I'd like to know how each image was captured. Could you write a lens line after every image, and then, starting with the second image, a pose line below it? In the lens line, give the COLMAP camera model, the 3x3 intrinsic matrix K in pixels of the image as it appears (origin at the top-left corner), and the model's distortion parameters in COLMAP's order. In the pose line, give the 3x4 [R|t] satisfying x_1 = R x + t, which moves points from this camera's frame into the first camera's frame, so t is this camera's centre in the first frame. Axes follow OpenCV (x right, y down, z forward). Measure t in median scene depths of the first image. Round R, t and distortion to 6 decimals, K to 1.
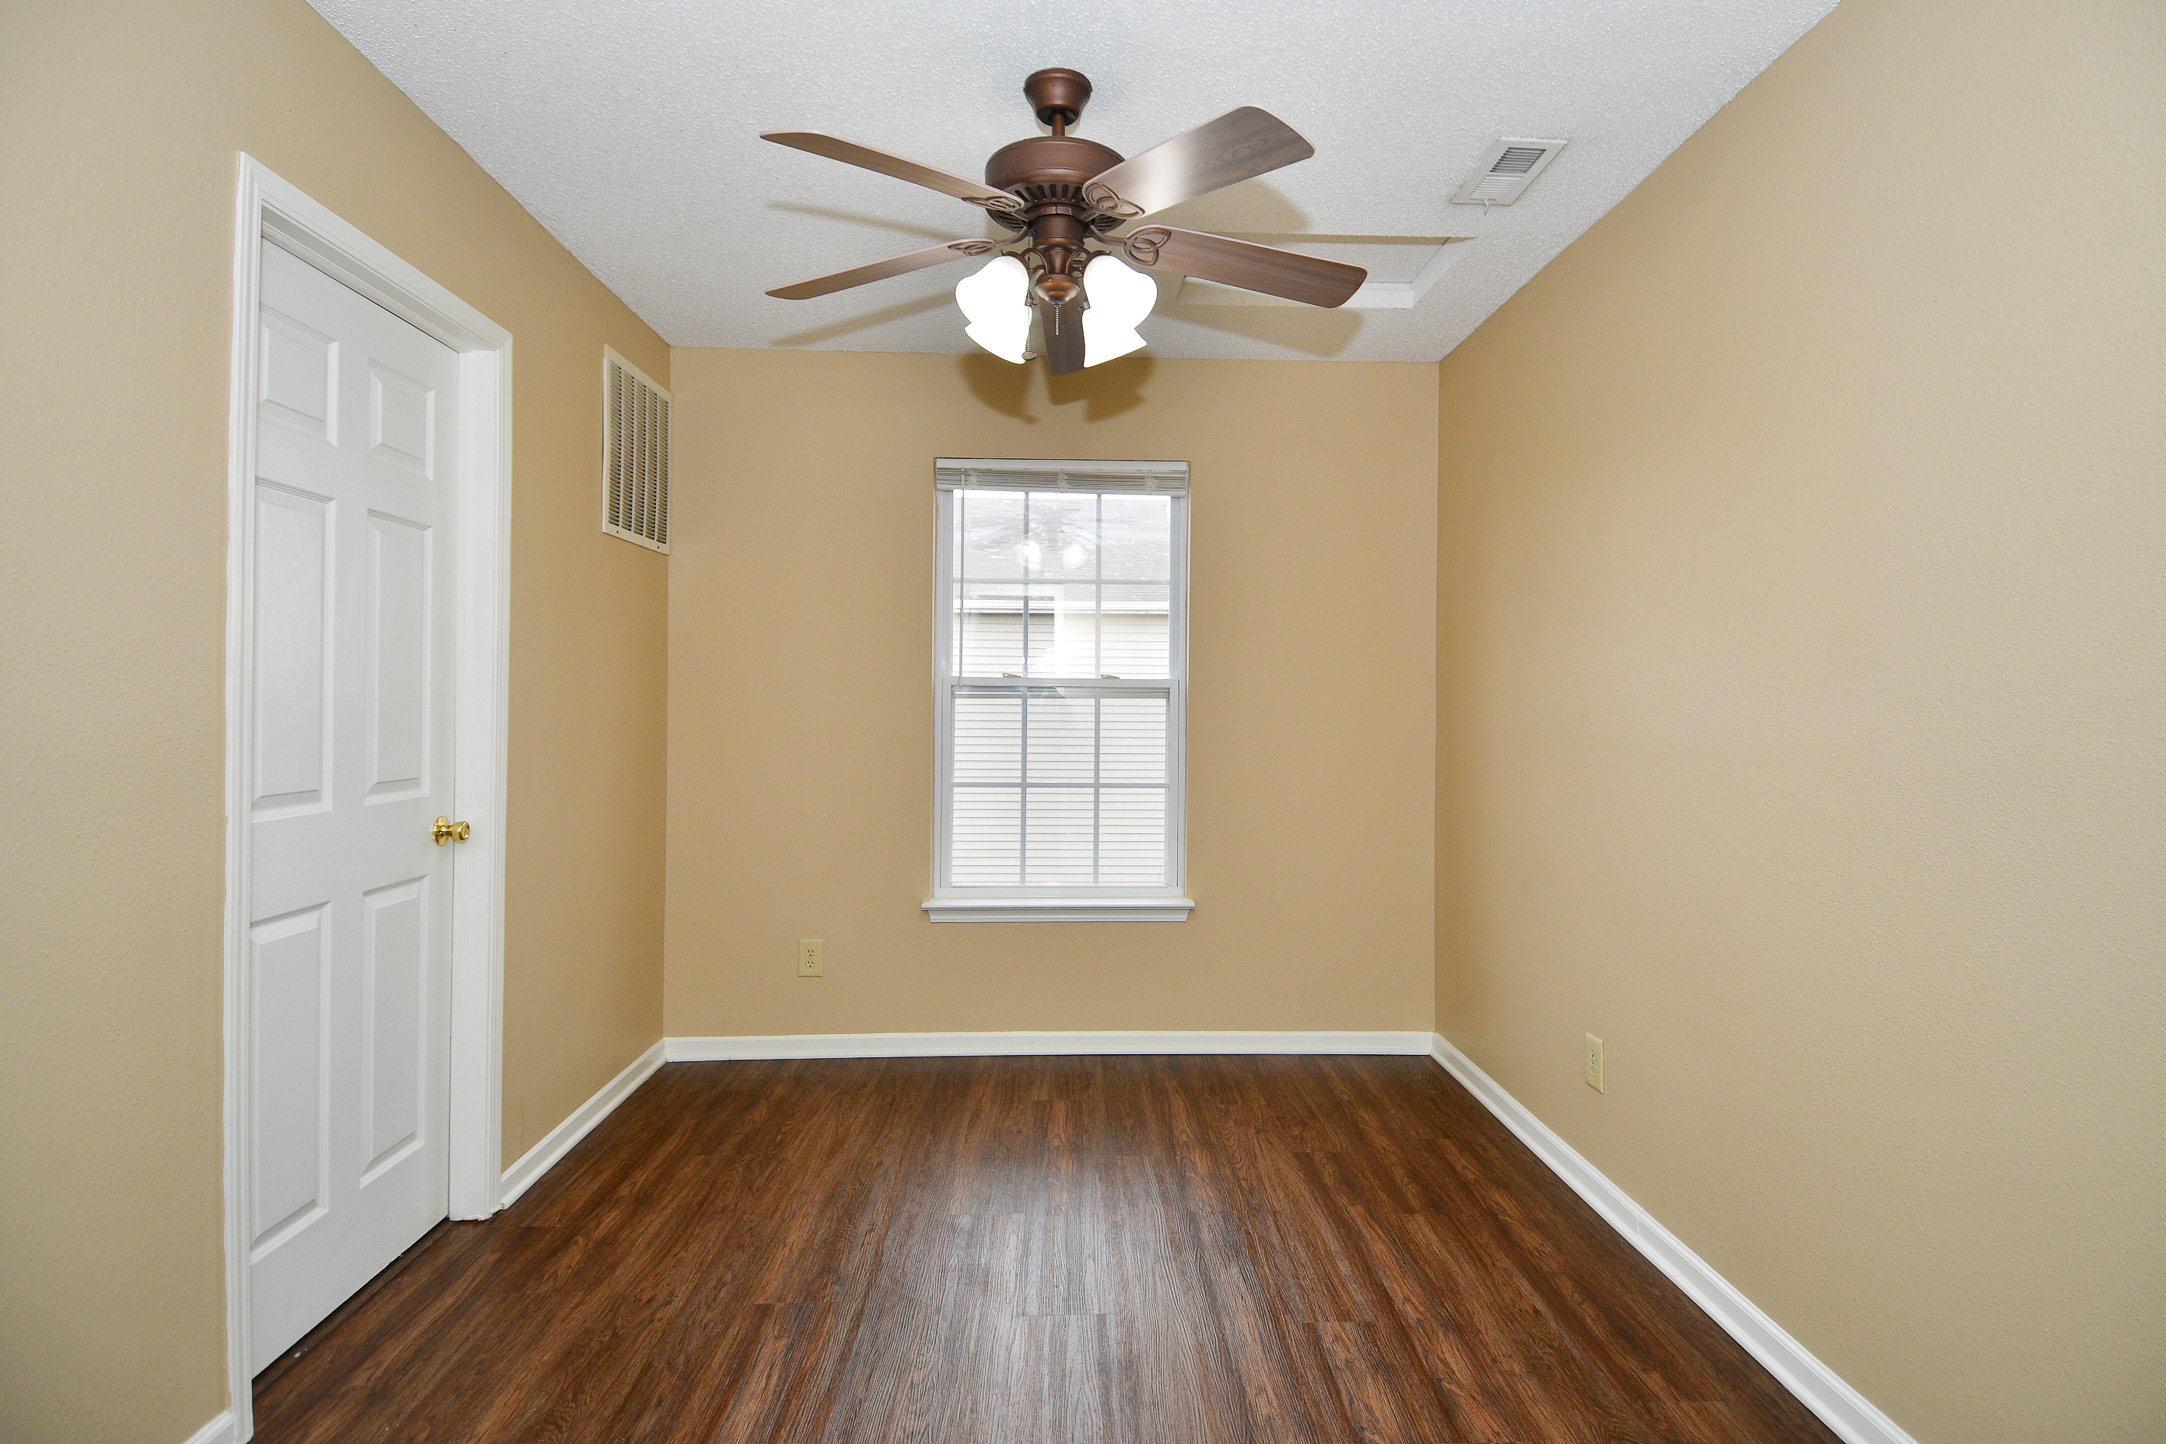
lens RADIAL K [[1132.5, 0, 1093.4], [0, 1132.5, 721.7], [0, 0, 1]] dist [0.018915, -0.022507]
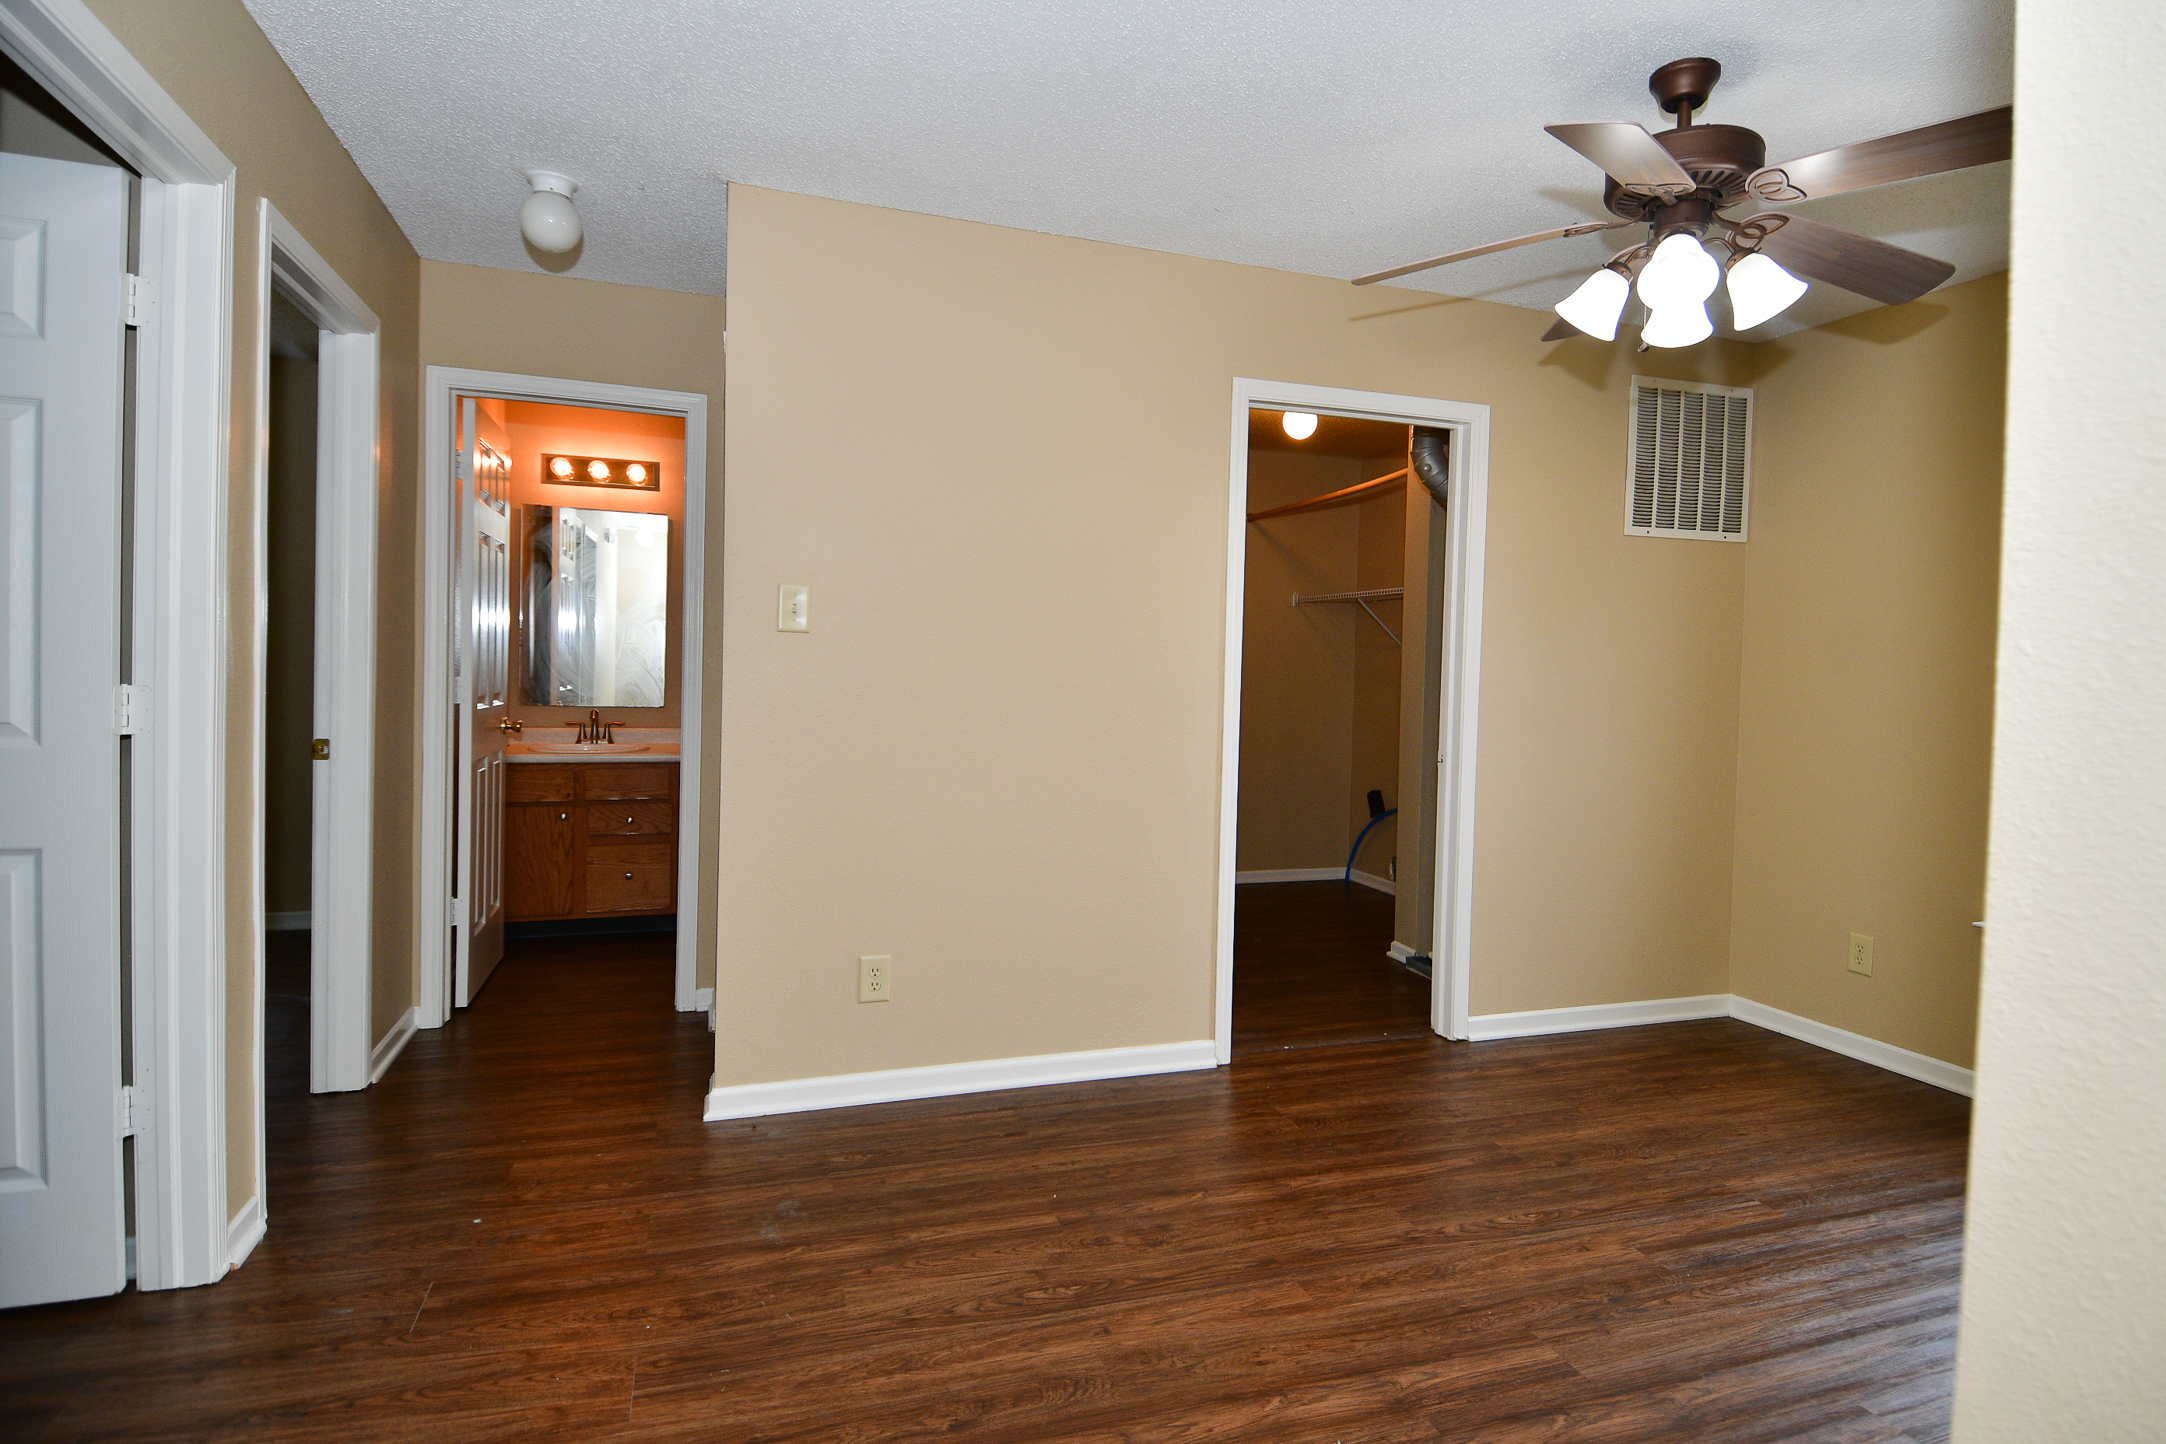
lens RADIAL K [[1132.5, 0, 1088.0], [0, 1132.5, 727.2], [0, 0, 1]] dist [0.018915, -0.022507]
pose [[0.278969, 0.050961, -0.958947, 0.576951], [-0.033806, 0.998493, 0.043228, 0.001758], [0.959705, 0.020359, 0.280271, 0.139603]]
